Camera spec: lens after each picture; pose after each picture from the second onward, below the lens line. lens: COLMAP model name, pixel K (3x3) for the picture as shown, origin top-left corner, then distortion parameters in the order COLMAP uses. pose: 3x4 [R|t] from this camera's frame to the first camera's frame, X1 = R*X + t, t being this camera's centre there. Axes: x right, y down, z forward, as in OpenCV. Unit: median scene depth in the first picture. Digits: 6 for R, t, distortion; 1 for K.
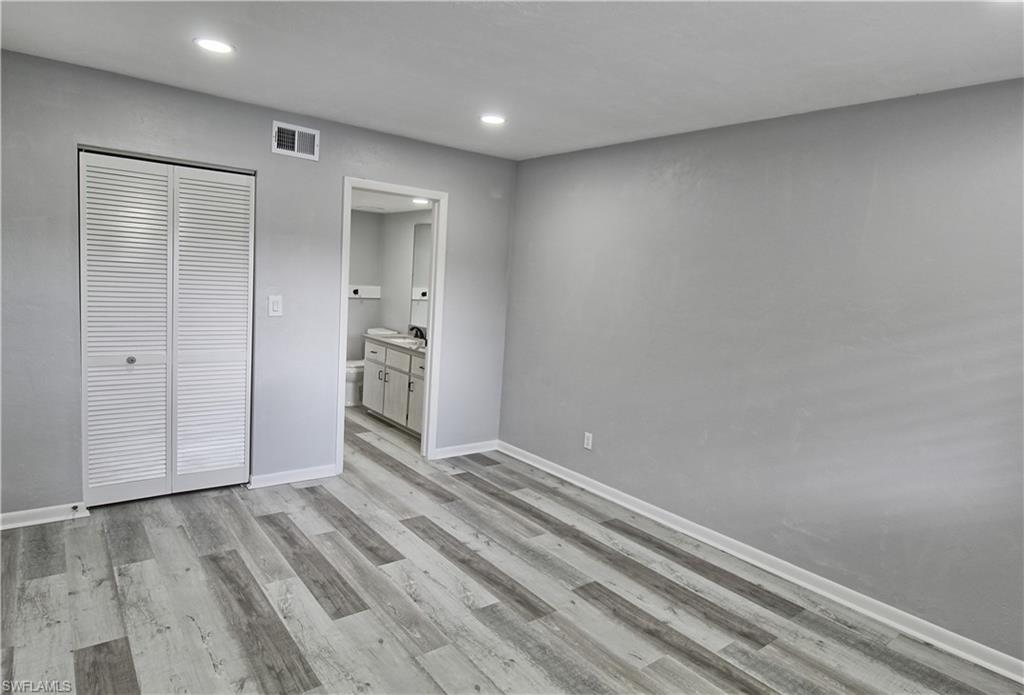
lens RADIAL K [[582.9, 0, 507.4], [0, 582.9, 351.5], [0, 0, 1]] dist [-0.002410, -0.003062]
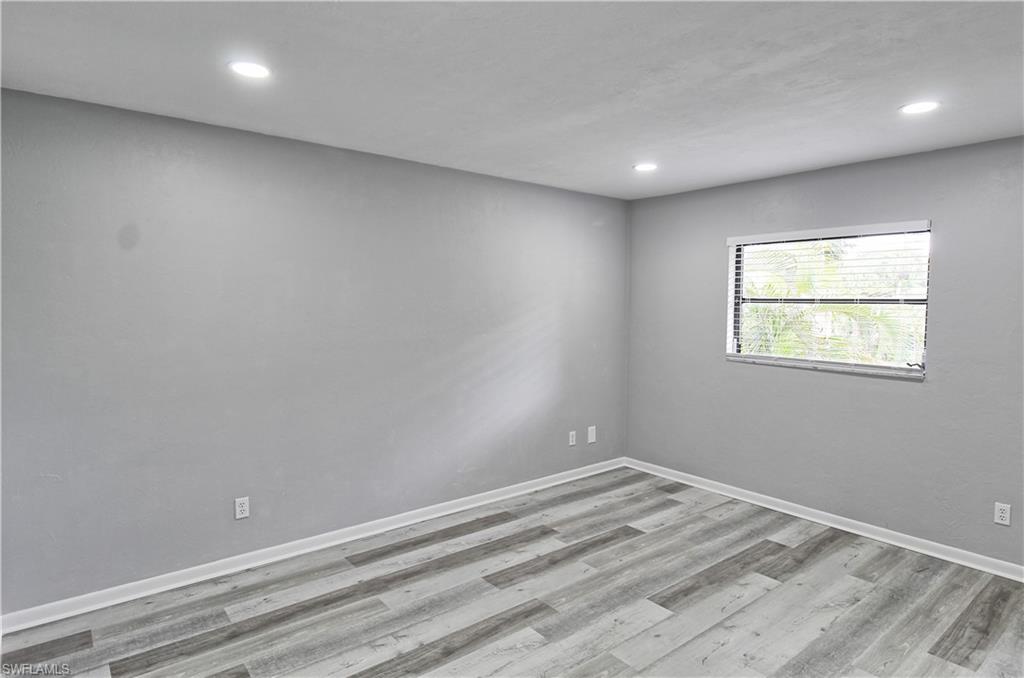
lens RADIAL K [[578.5, 0, 512.1], [0, 578.5, 339.0], [0, 0, 1]] dist [-0.004716, -0.003517]
pose [[-0.013065, -0.133170, 0.991007, -0.905118], [0.124190, 0.983202, 0.133759, -0.188191], [-0.992172, 0.124821, 0.003692, 0.938753]]
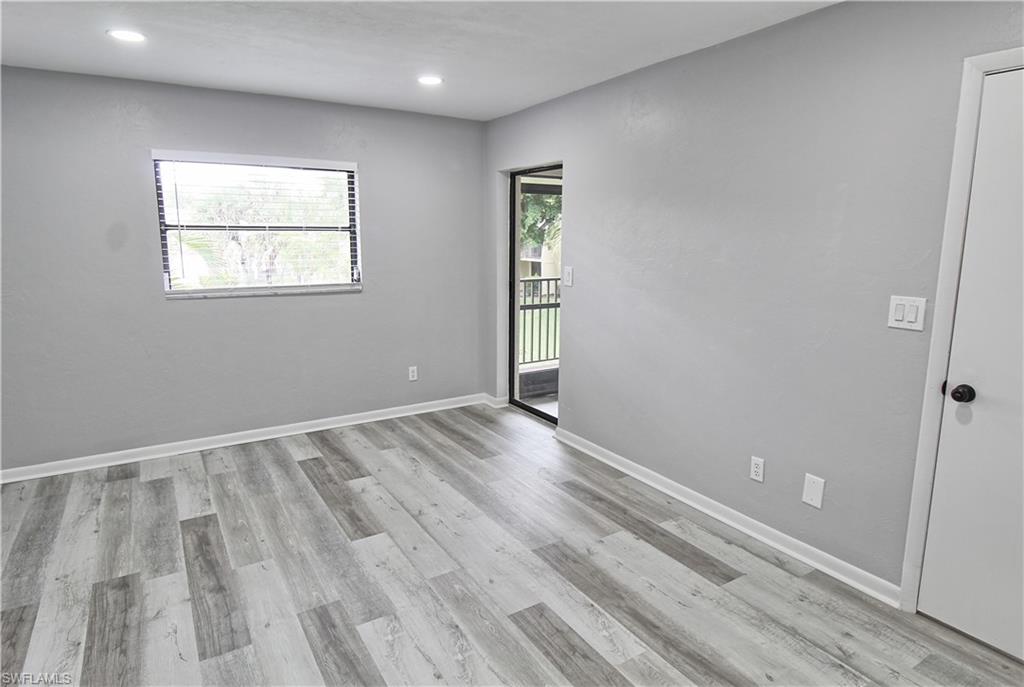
lens RADIAL K [[585.8, 0, 514.2], [0, 585.8, 341.0], [0, 0, 1]] dist [-0.003267, -0.002500]
pose [[-0.992519, -0.086950, 0.085713, -0.266088], [-0.055672, 0.947091, 0.316099, -0.227978], [-0.108663, 0.308962, -0.944846, 1.597239]]
